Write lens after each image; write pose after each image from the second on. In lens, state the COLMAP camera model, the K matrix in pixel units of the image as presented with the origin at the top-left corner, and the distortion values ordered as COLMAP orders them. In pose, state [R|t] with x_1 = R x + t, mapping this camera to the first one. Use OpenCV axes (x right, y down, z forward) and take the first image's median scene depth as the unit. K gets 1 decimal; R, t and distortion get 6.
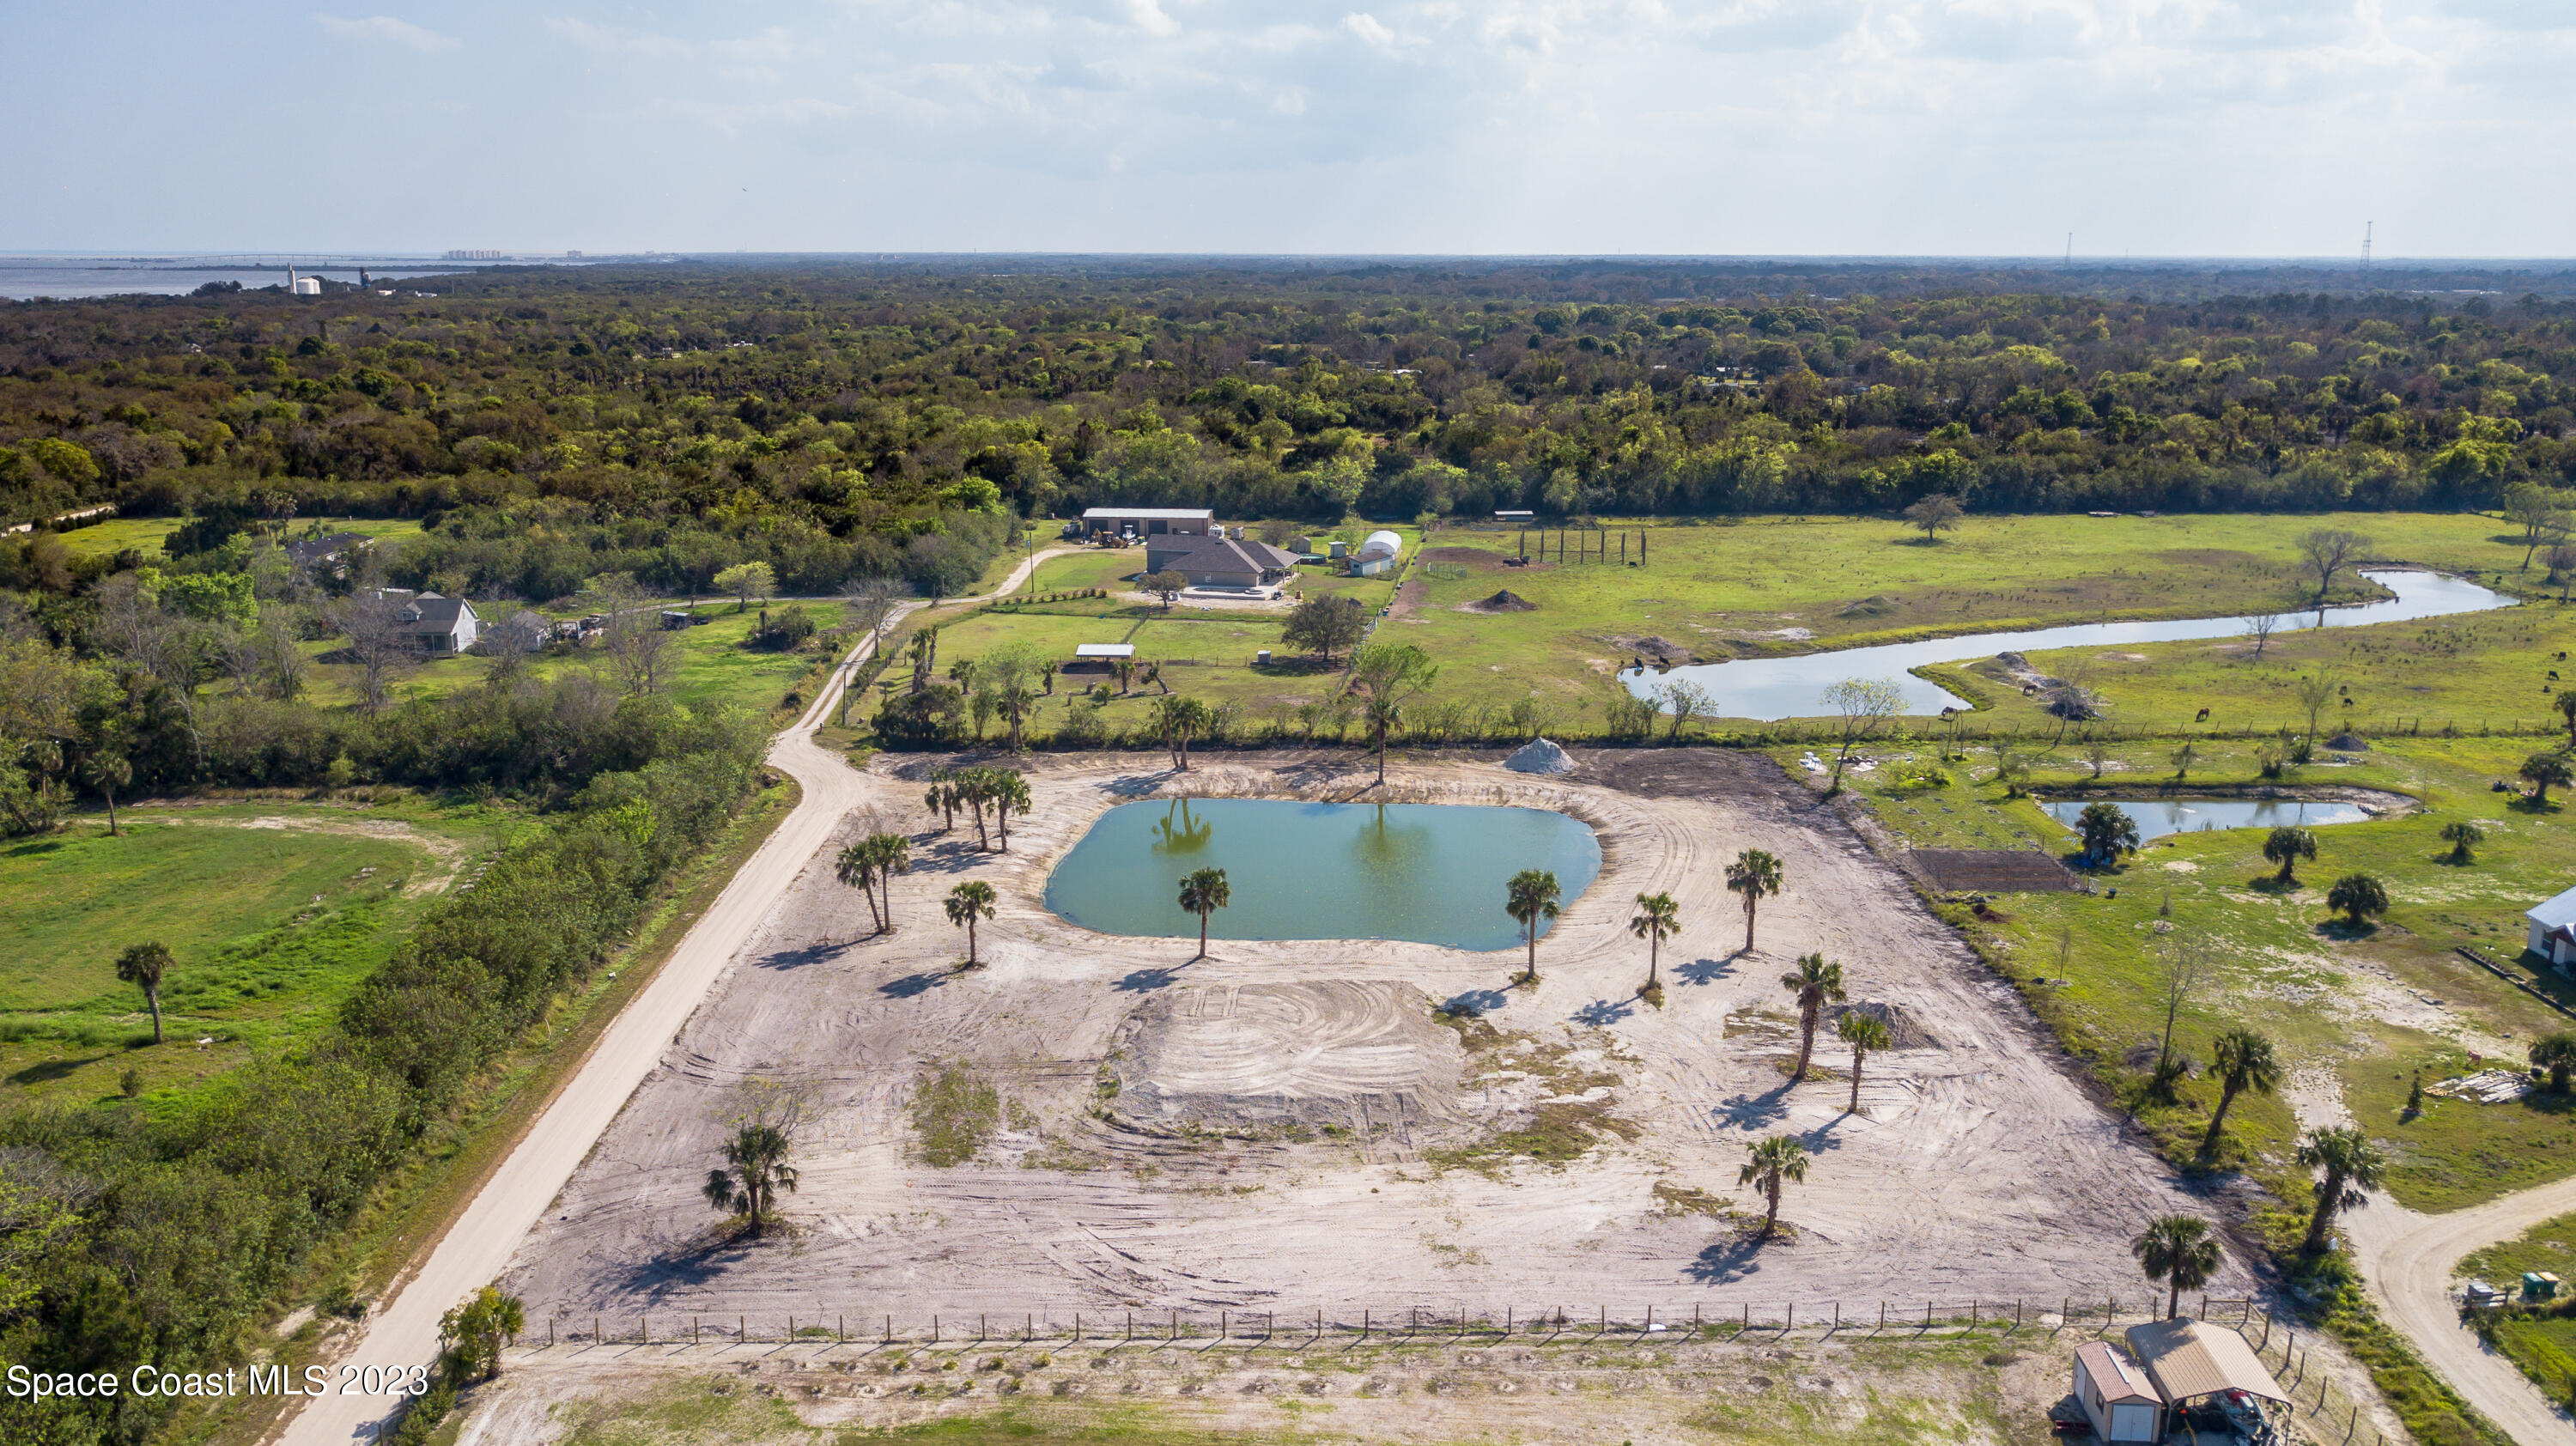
lens RADIAL K [[2011.9, 0, 1288.0], [0, 2011.9, 723.0], [0, 0, 1]] dist [0.010038, -0.002355]
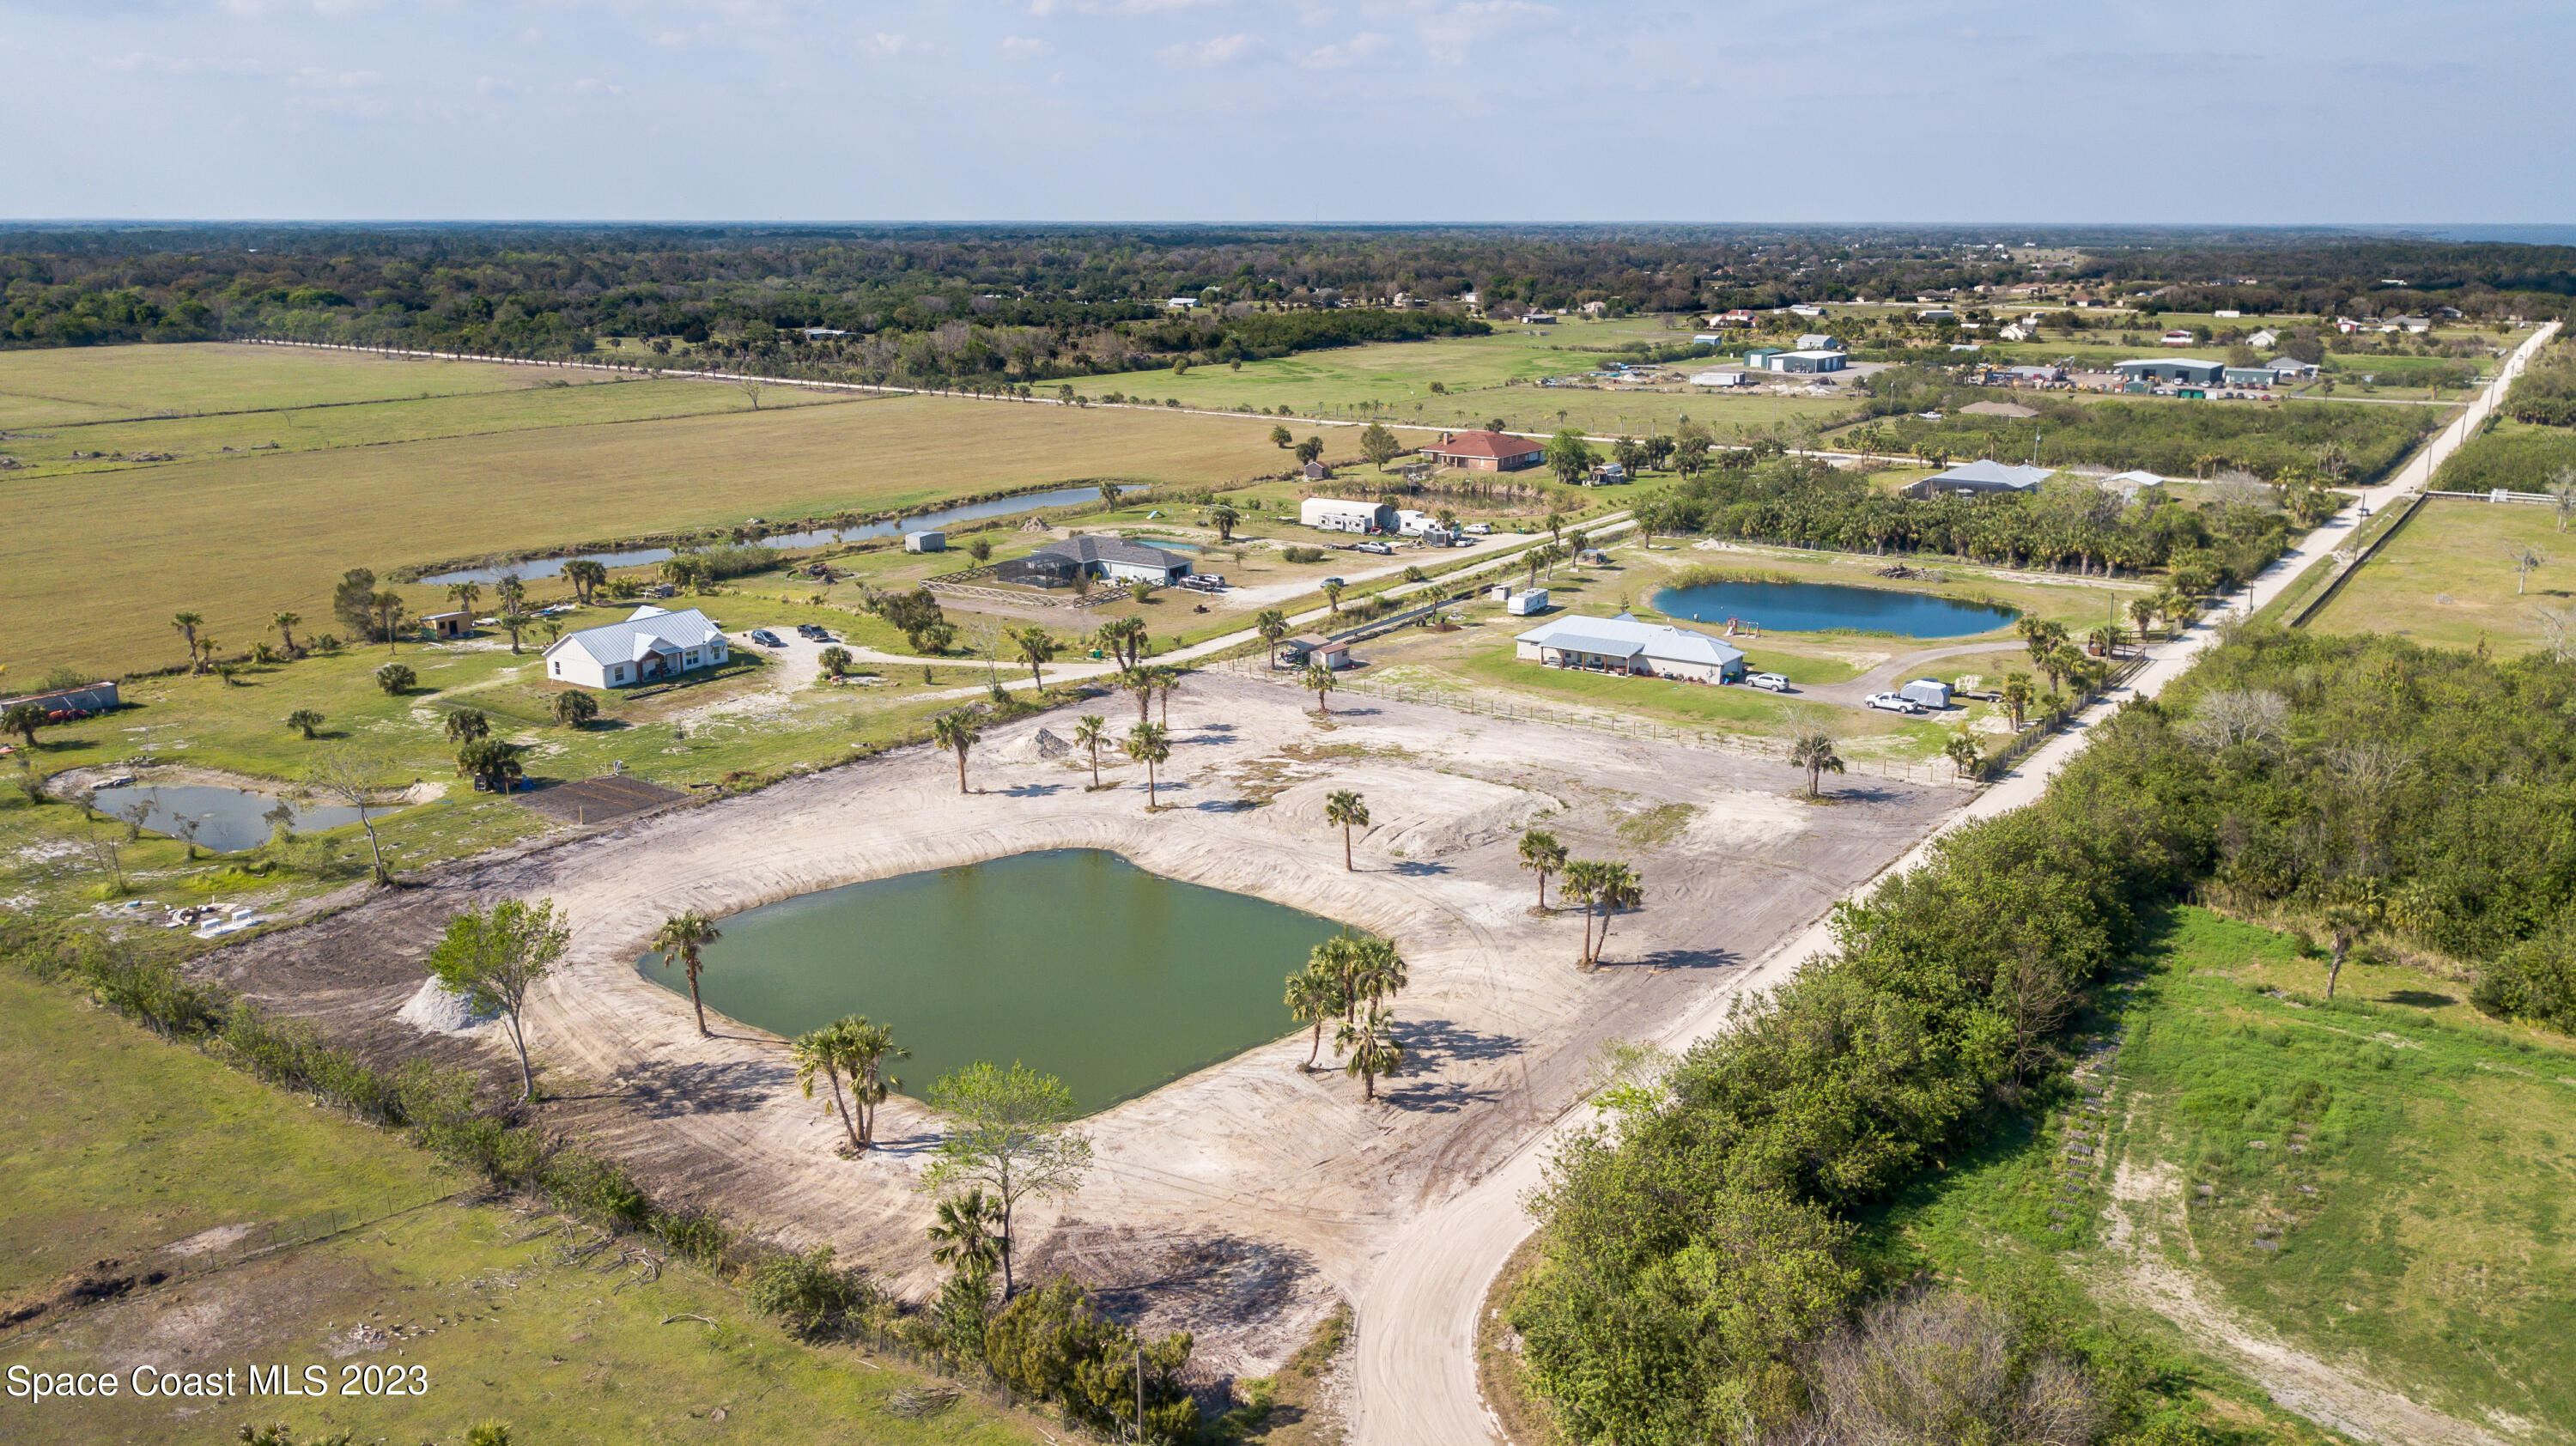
lens RADIAL K [[1979.8, 0, 1288.0], [0, 1979.8, 723.0], [0, 0, 1]] dist [0.078531, -0.146686]
pose [[-0.815243, -0.145423, 0.560563, -0.603438], [0.129356, 0.897775, 0.421030, -0.409978], [-0.564487, 0.415754, -0.713094, 1.751512]]
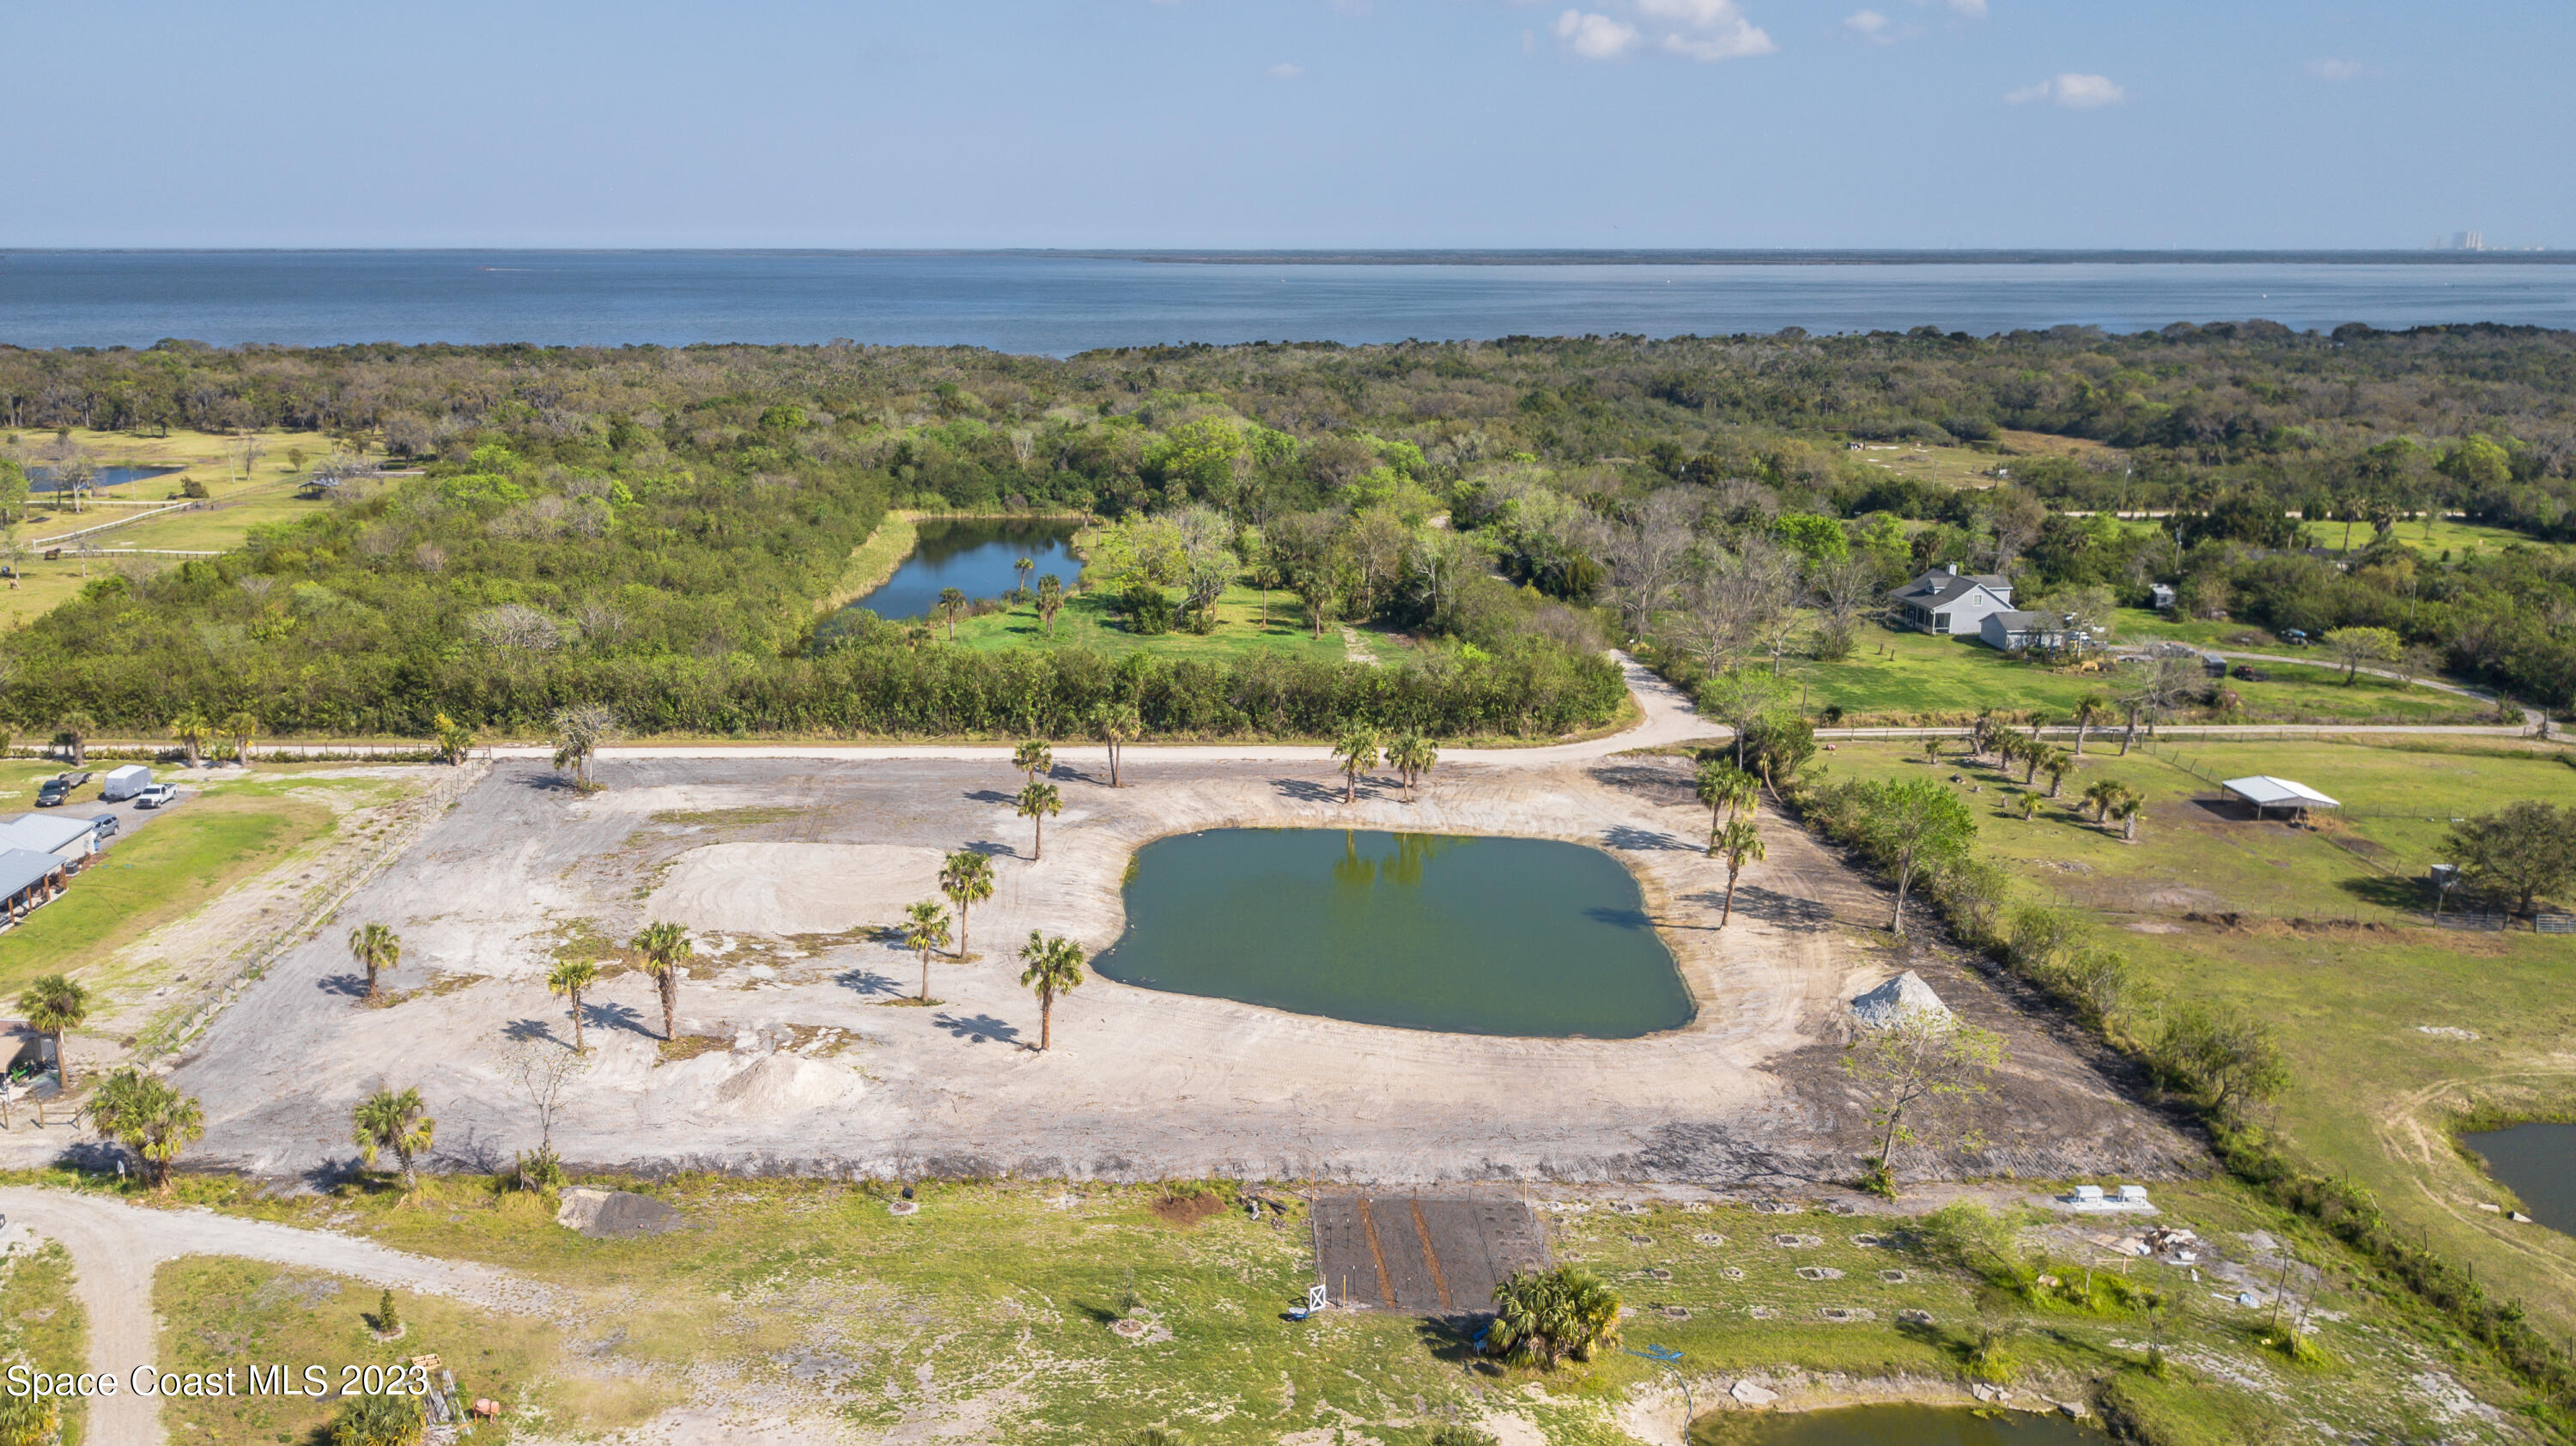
lens RADIAL K [[2030.4, 0, 1090.2], [0, 2030.4, 723.4], [0, 0, 1]] dist [0.002593, -0.004148]
pose [[-0.019660, 0.228682, -0.973303, 1.031997], [-0.227987, 0.946818, 0.227064, -0.216734], [0.973466, 0.226364, 0.033522, 0.974759]]
